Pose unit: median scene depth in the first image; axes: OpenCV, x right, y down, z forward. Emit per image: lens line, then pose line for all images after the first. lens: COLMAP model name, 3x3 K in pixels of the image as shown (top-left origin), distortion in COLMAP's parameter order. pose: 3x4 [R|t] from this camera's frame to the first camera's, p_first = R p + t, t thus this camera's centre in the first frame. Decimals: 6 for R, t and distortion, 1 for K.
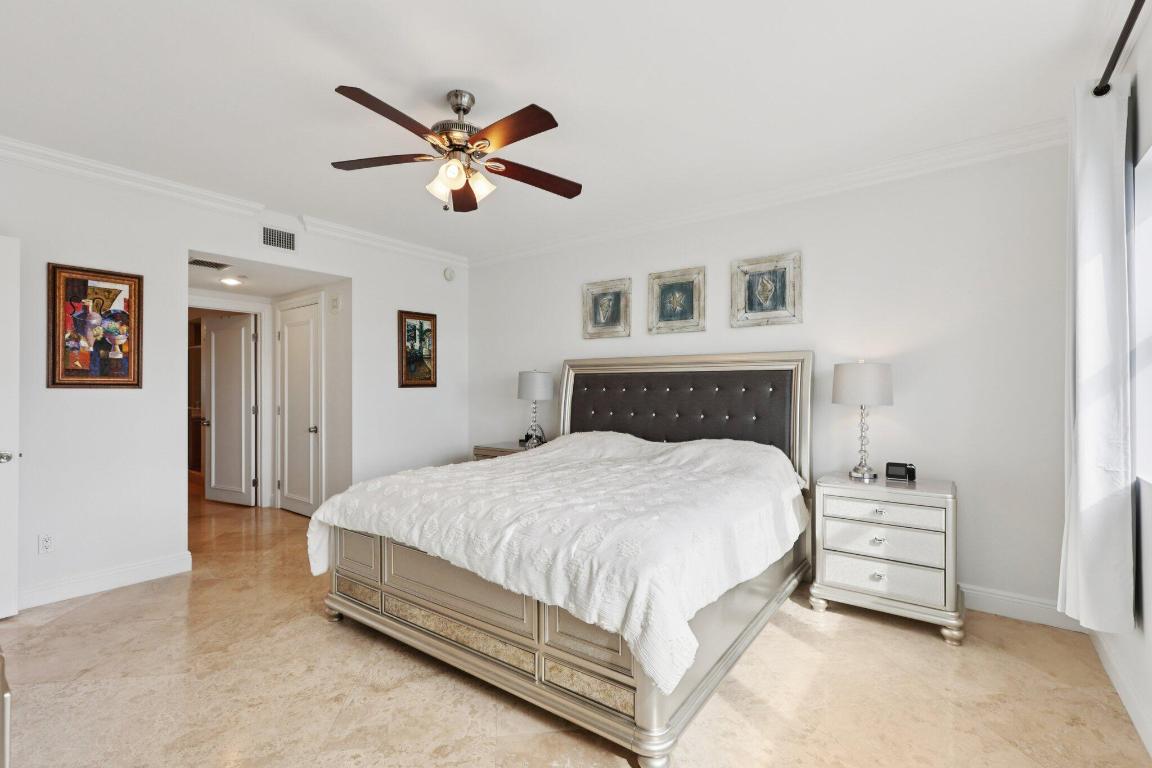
lens RADIAL K [[511.2, 0, 578.6], [0, 511.2, 384.7], [0, 0, 1]] dist [-0.000089, 0.000292]
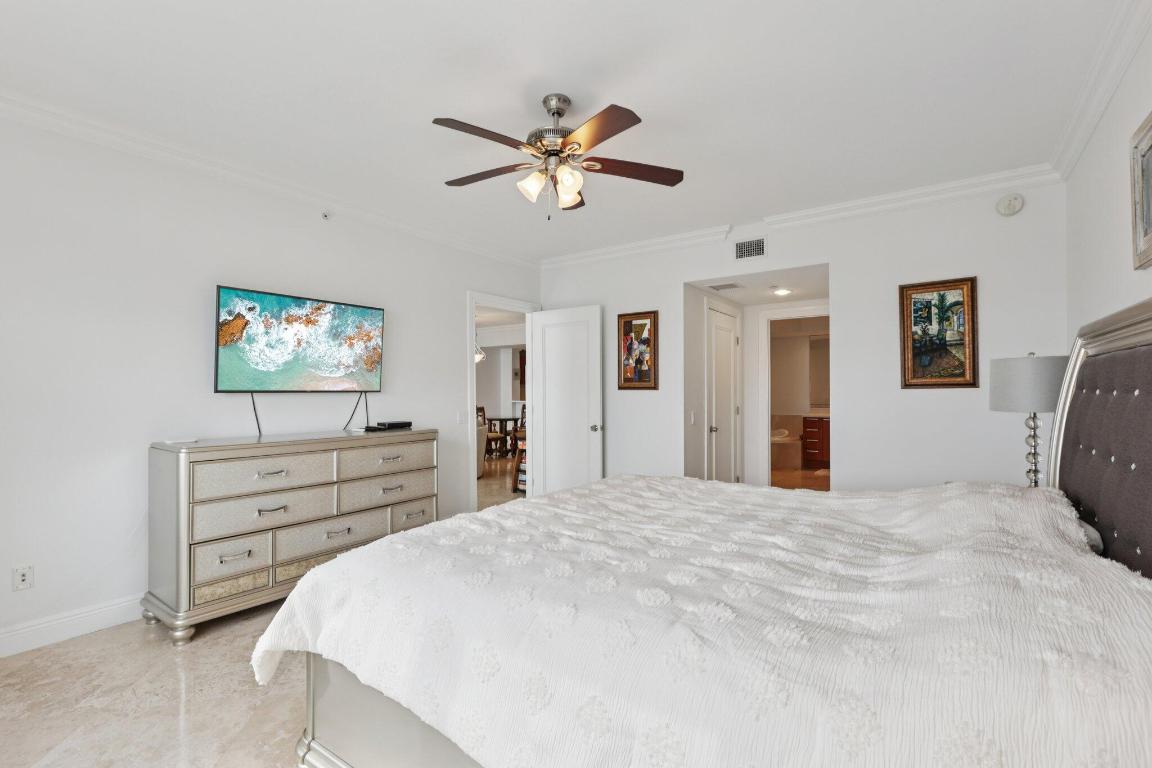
lens RADIAL K [[511.2, 0, 578.6], [0, 511.2, 384.7], [0, 0, 1]] dist [-0.000089, 0.000292]
pose [[0.034289, -0.009002, -0.999371, 0.534598], [0.009874, 0.999914, -0.008668, 0.002247], [0.999363, -0.009571, 0.034375, 0.708125]]
